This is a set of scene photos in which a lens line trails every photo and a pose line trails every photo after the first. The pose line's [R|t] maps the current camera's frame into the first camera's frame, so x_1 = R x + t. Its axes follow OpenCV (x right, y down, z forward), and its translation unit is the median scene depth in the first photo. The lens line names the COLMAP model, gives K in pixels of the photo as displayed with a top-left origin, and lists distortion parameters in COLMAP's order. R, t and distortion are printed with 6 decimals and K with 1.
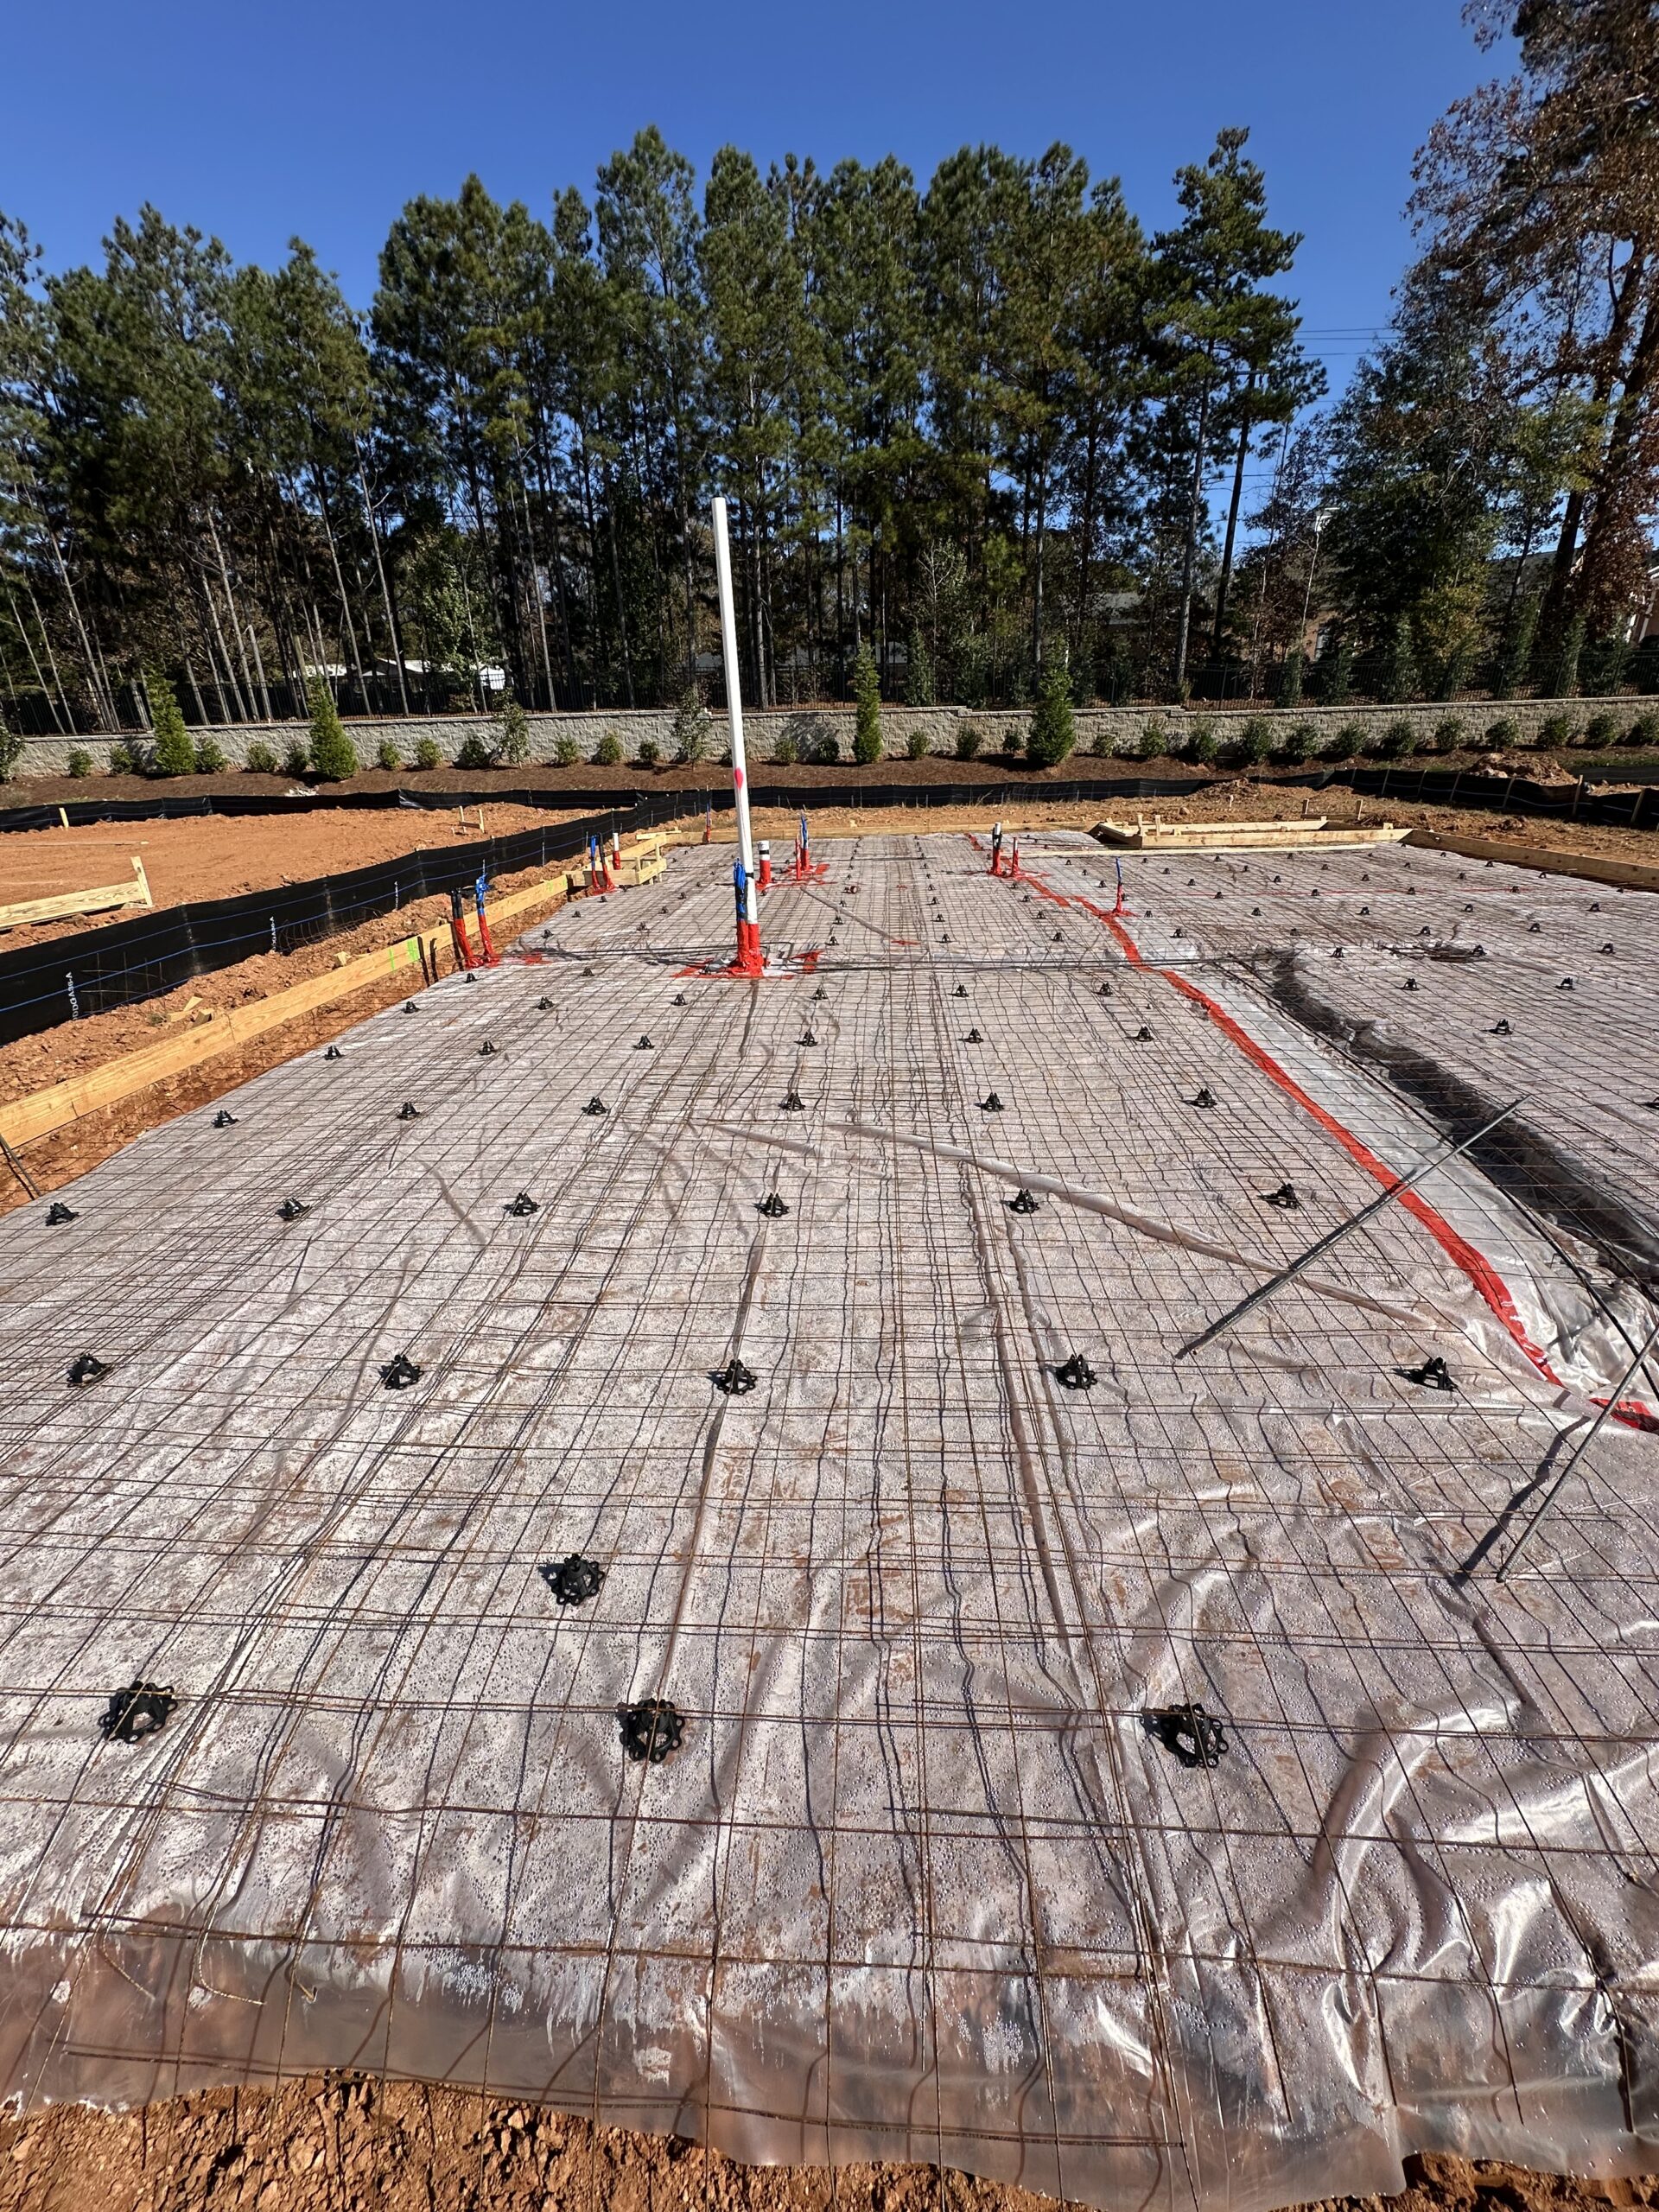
lens RADIAL K [[889.4, 0, 826.5], [0, 889.4, 1099.0], [0, 0, 1]] dist [0.000238, -0.000418]
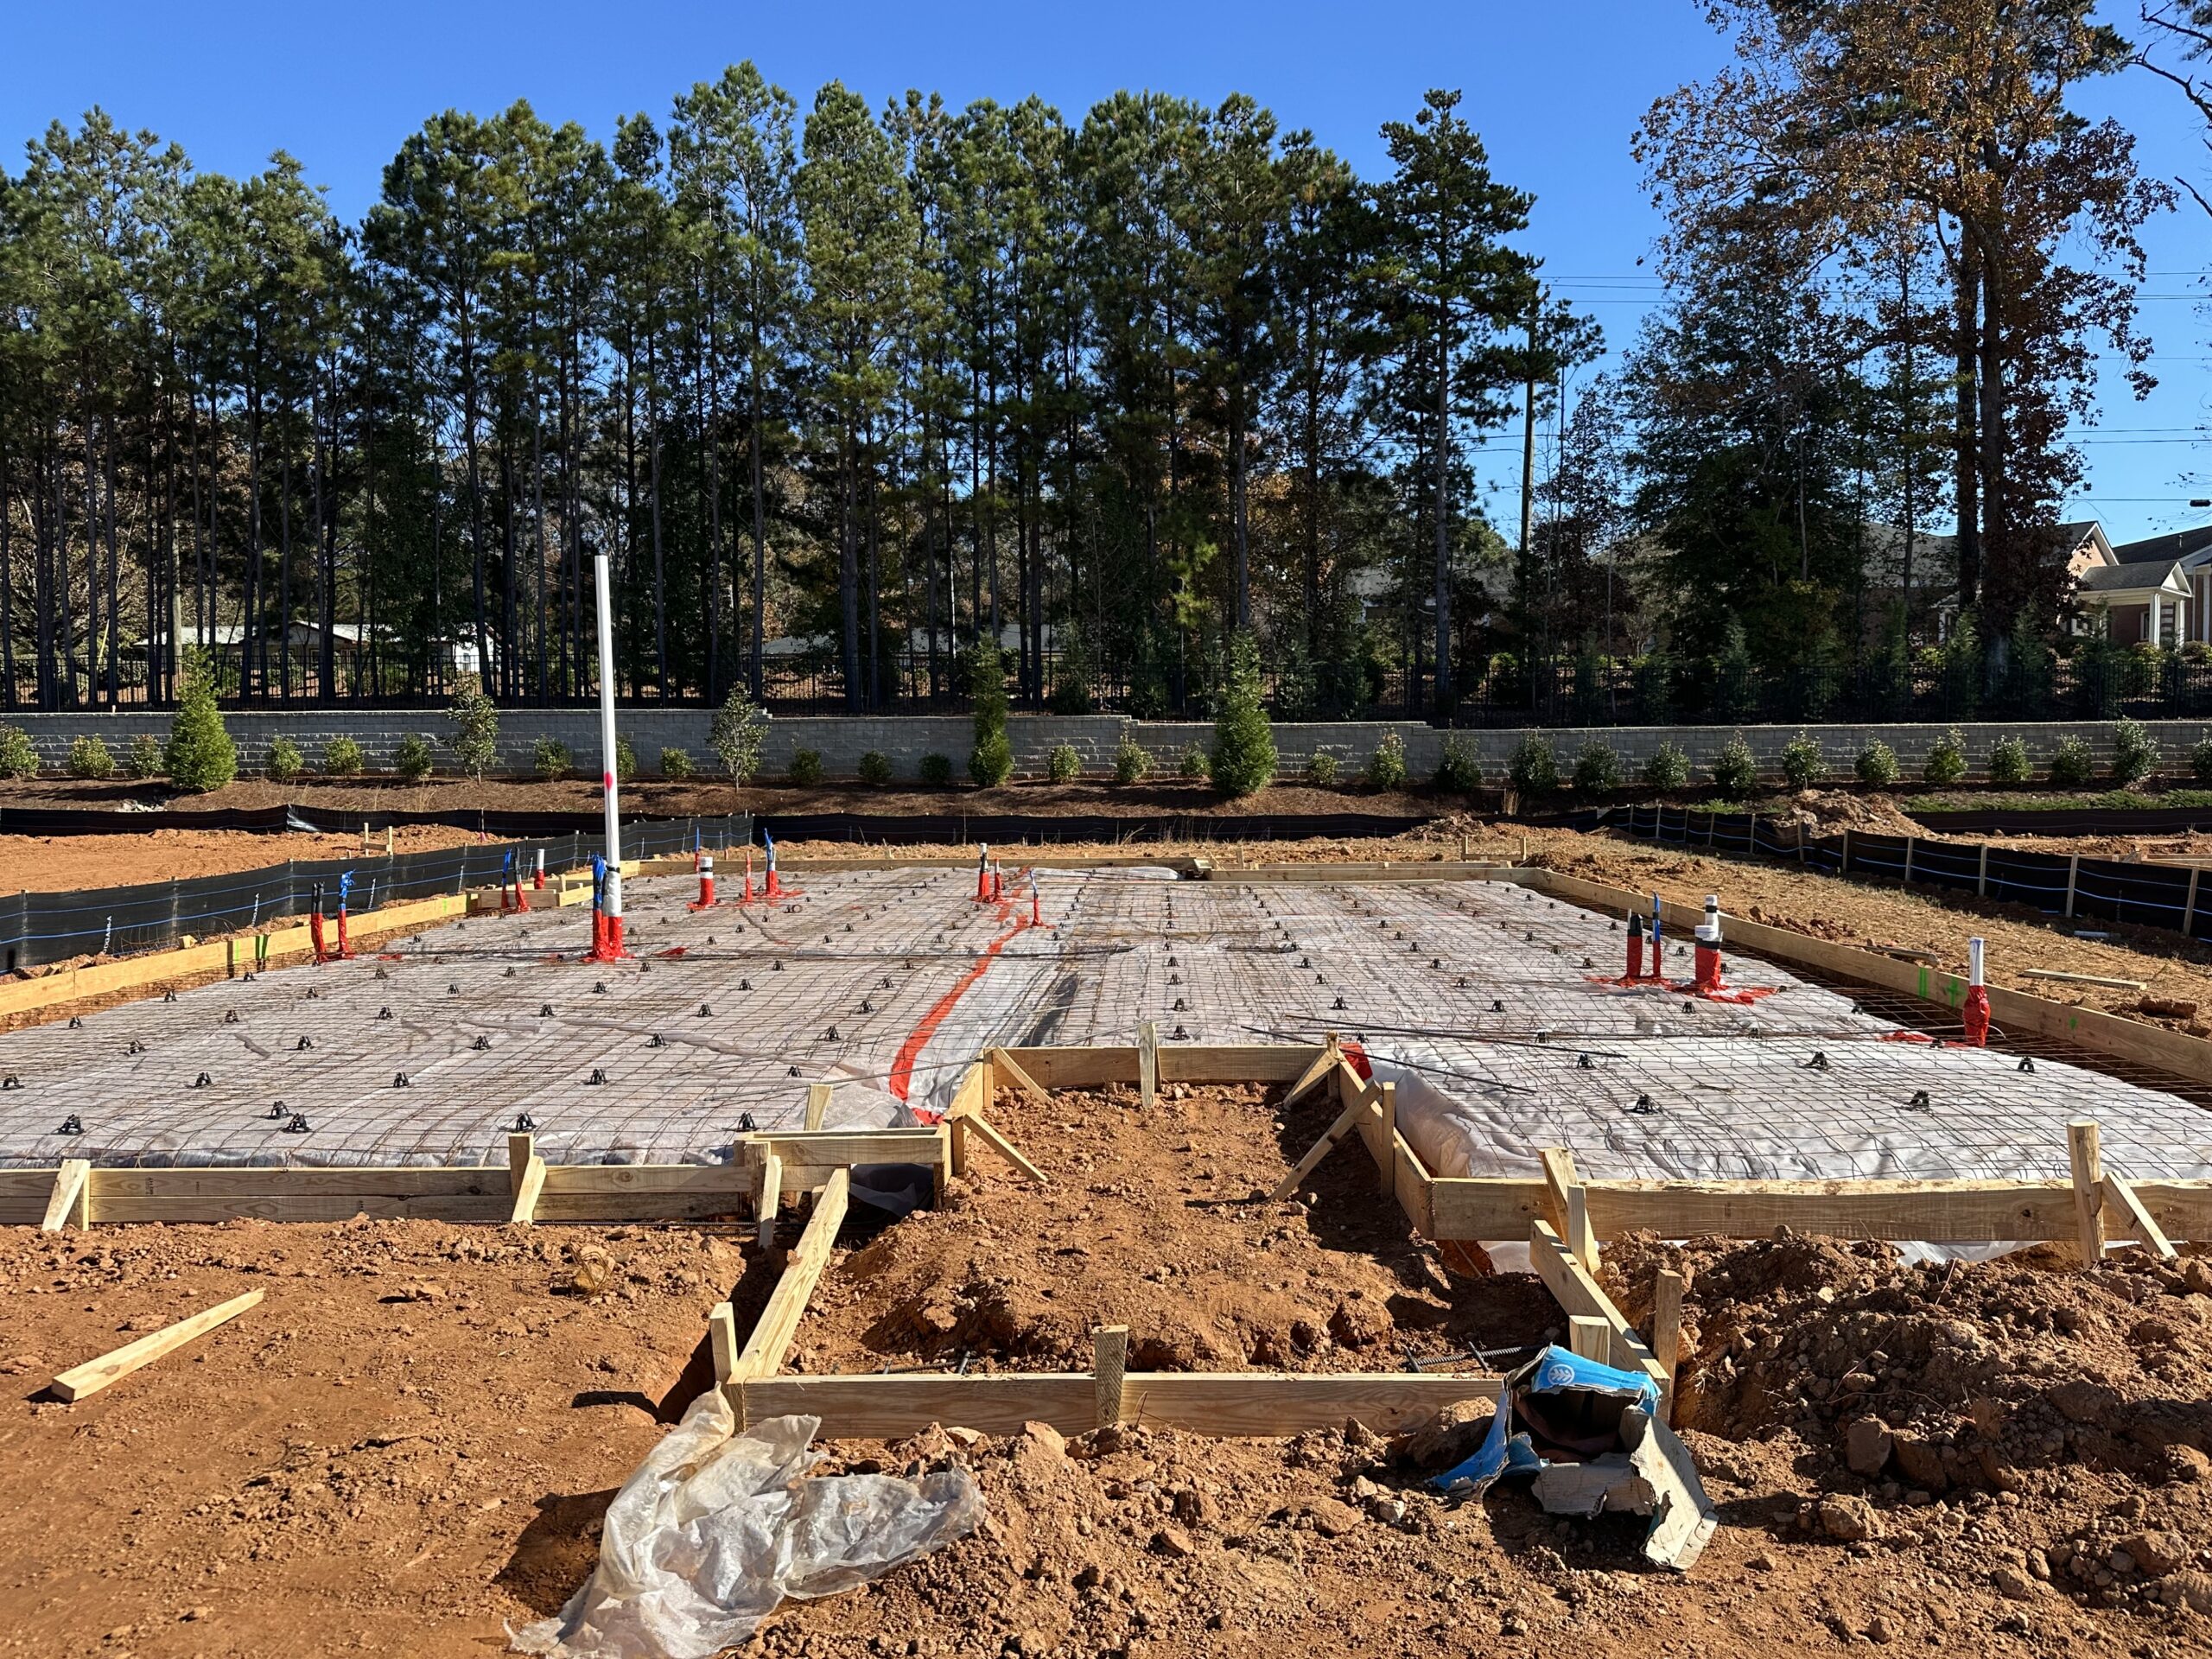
lens RADIAL K [[1608.9, 0, 1110.6], [0, 1608.9, 816.8], [0, 0, 1]] dist [0.018715, -0.016579]
pose [[0.998968, 0.020947, 0.040311, 0.090317], [-0.005996, 0.940382, -0.340067, 0.070486], [-0.045031, 0.339475, 0.939537, -0.174039]]
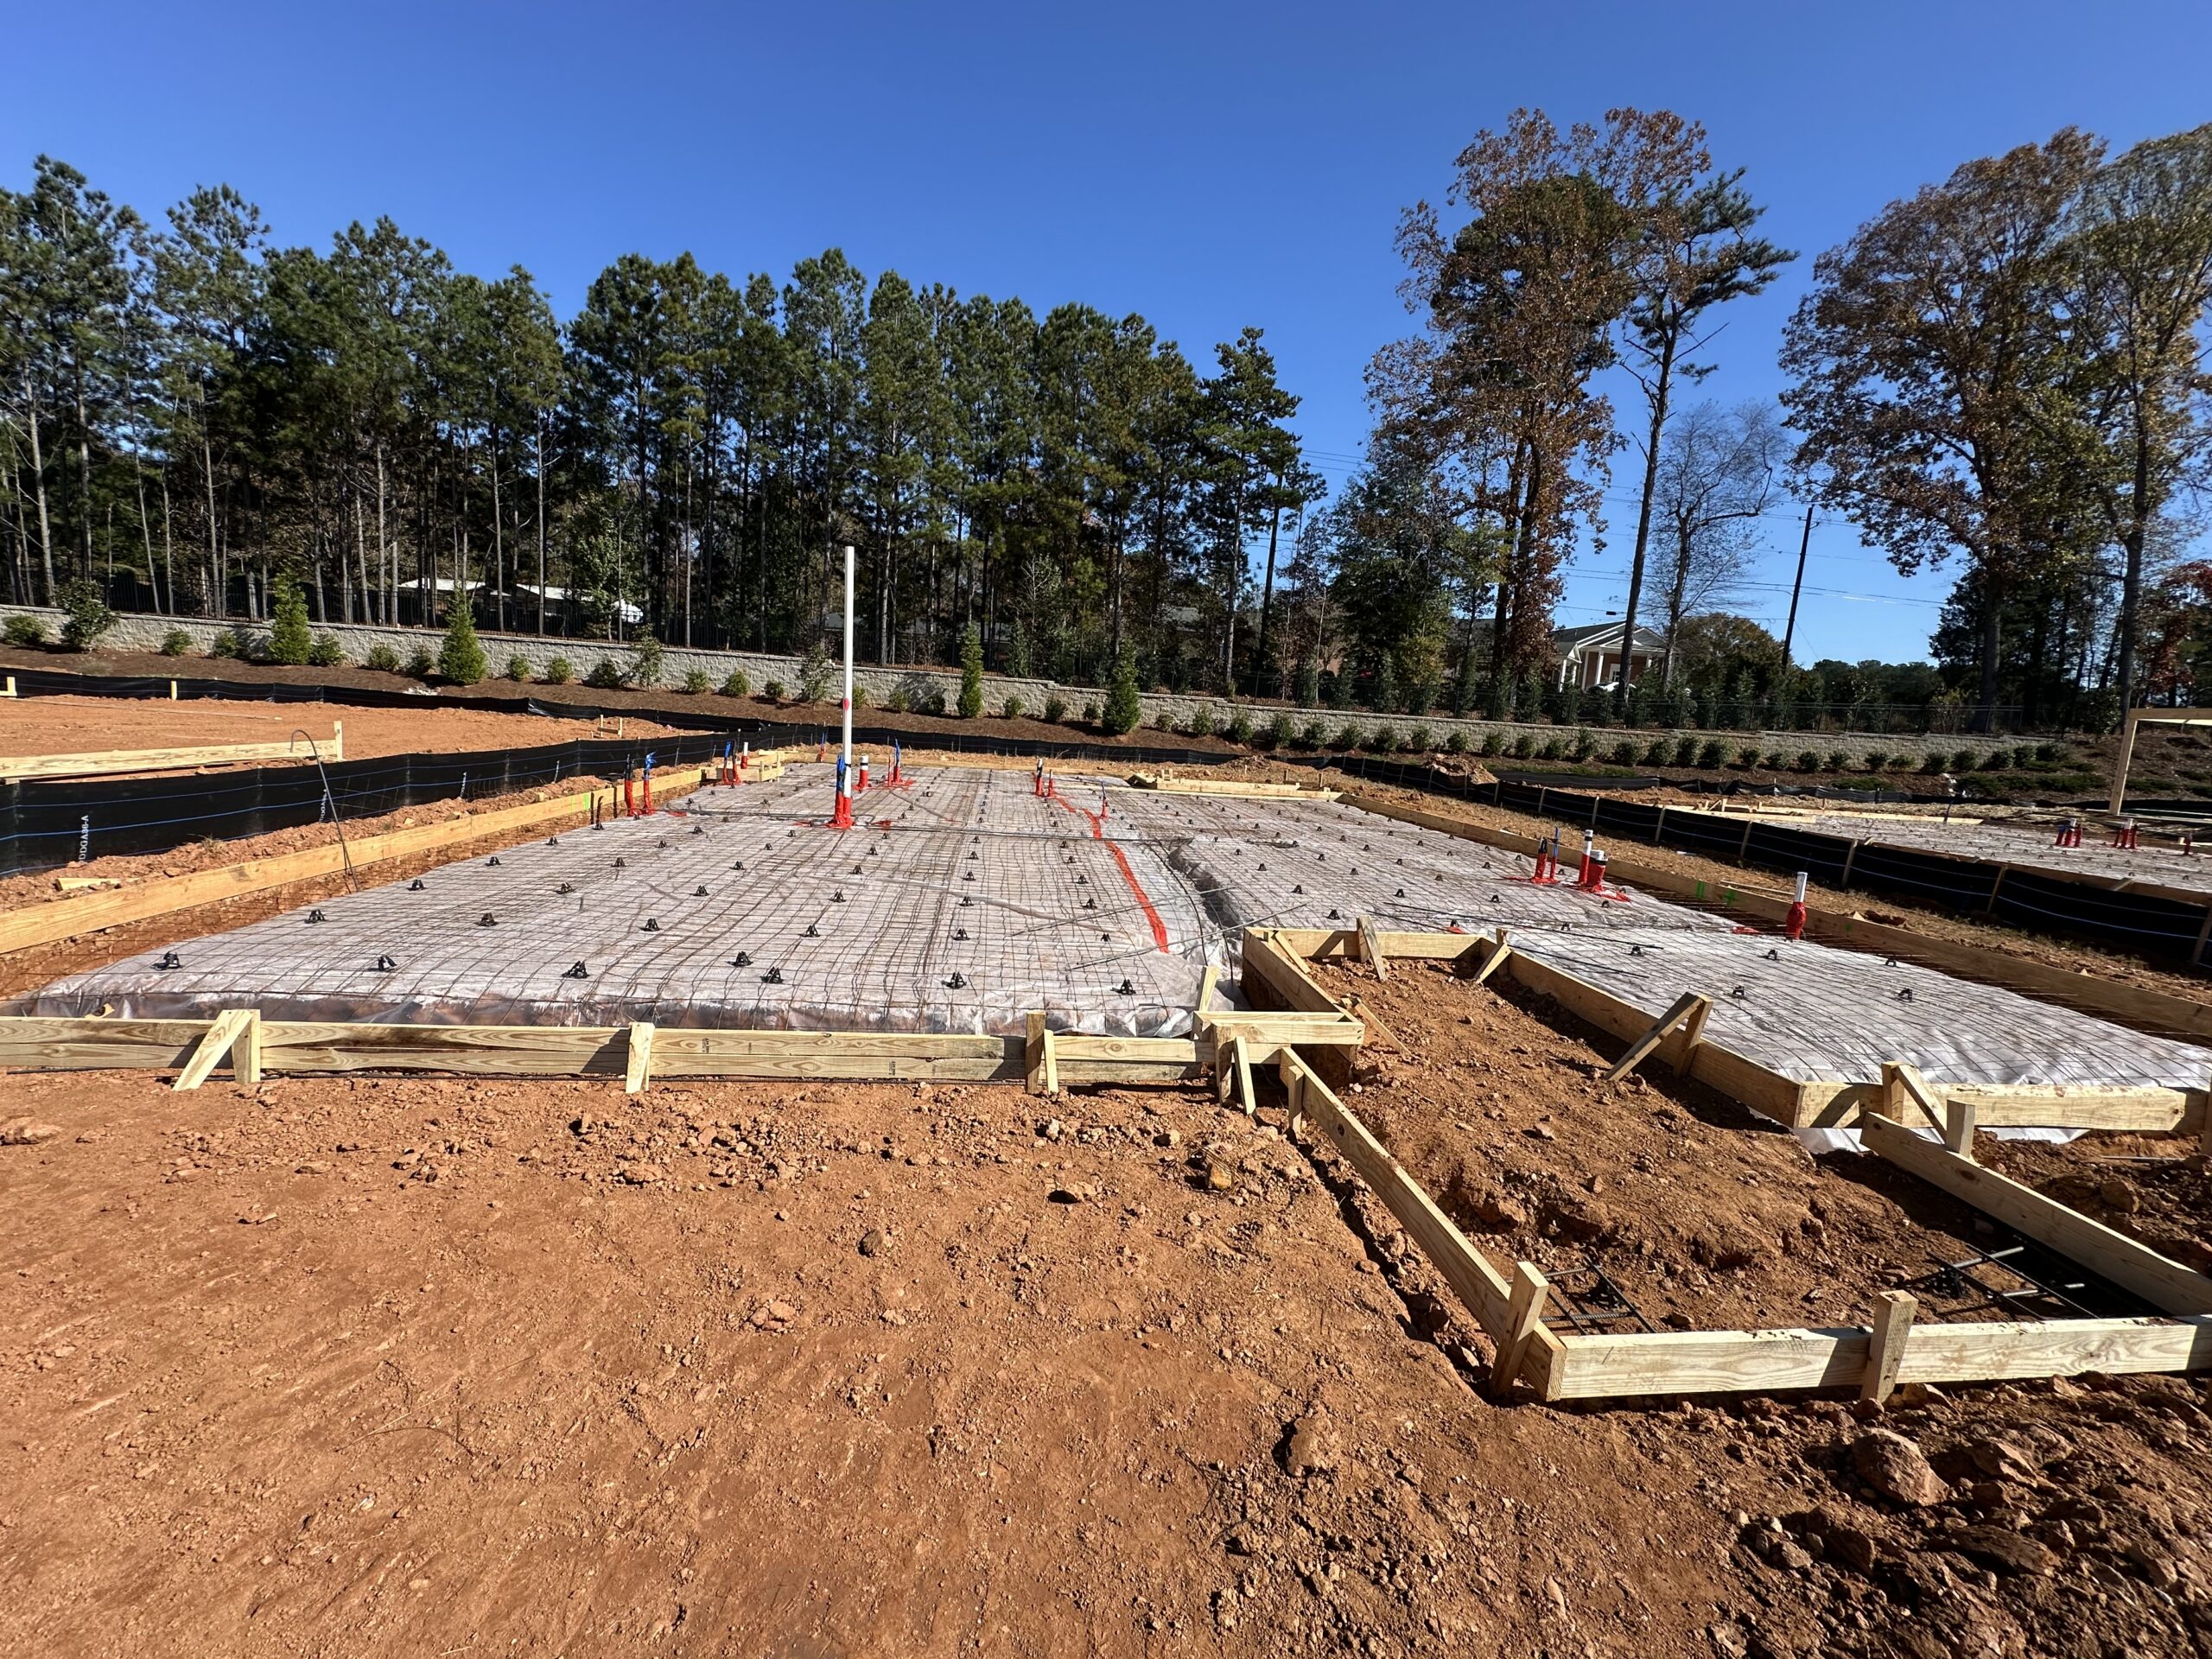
lens RADIAL K [[889.4, 0, 1107.0], [0, 889.4, 817.7], [0, 0, 1]] dist [0.000238, -0.000418]
pose [[0.979679, 0.074109, 0.186377, 0.015397], [-0.023737, 0.965543, -0.259158, 0.047728], [-0.199161, 0.249467, 0.947682, -0.109937]]
